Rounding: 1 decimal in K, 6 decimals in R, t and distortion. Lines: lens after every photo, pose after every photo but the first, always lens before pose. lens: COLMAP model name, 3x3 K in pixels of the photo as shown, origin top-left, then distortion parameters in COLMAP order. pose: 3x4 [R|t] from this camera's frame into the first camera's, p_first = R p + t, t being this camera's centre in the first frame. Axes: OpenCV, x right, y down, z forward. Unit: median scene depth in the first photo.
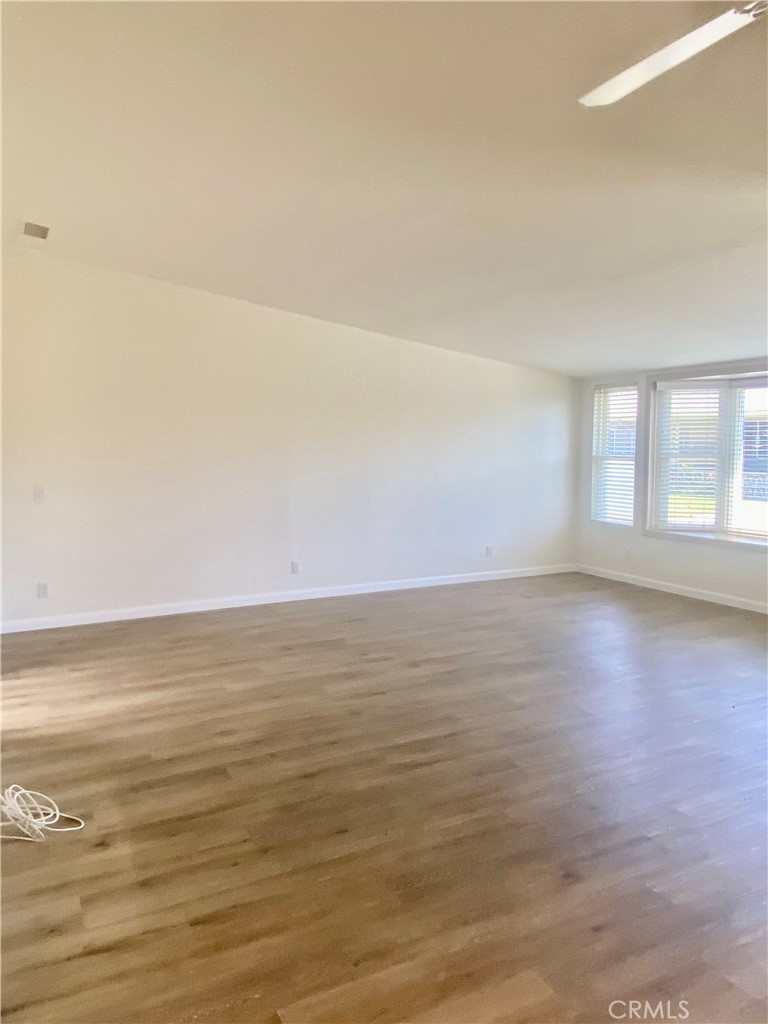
lens RADIAL K [[717.6, 0, 376.7], [0, 717.6, 505.5], [0, 0, 1]] dist [0.087812, -0.104662]
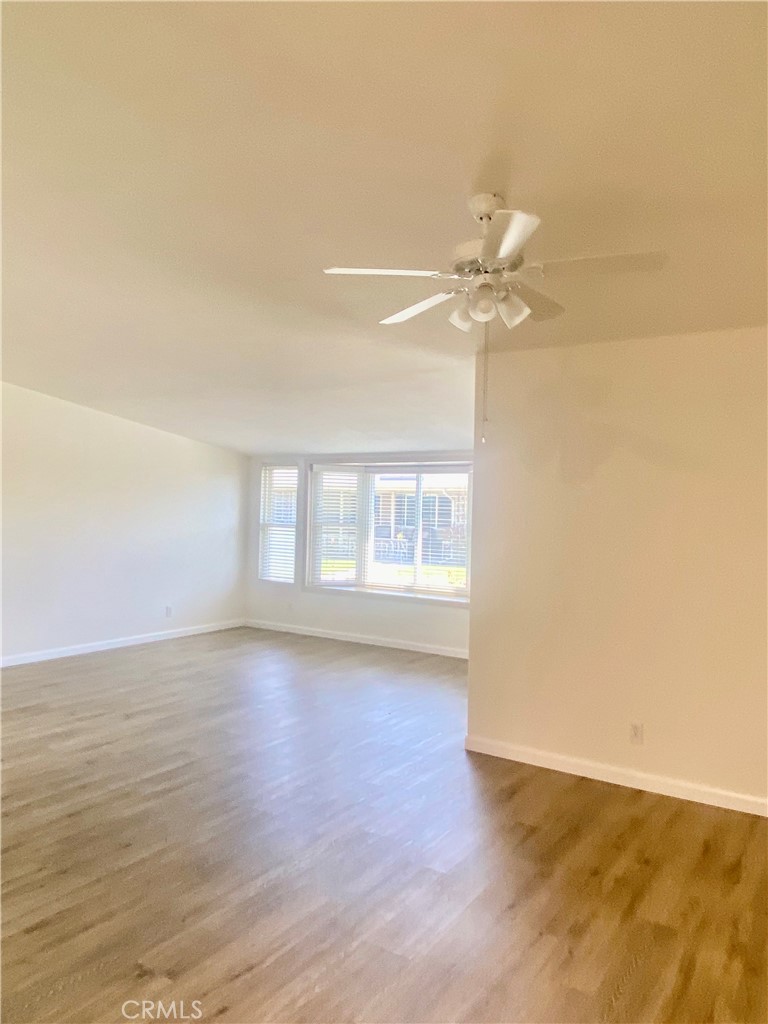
lens RADIAL K [[717.6, 0, 376.7], [0, 717.6, 505.5], [0, 0, 1]] dist [0.087812, -0.104662]
pose [[0.874141, 0.025705, 0.484991, -0.149829], [0.016178, 0.996503, -0.081975, 0.000517], [-0.485402, 0.079504, 0.870669, -0.144403]]
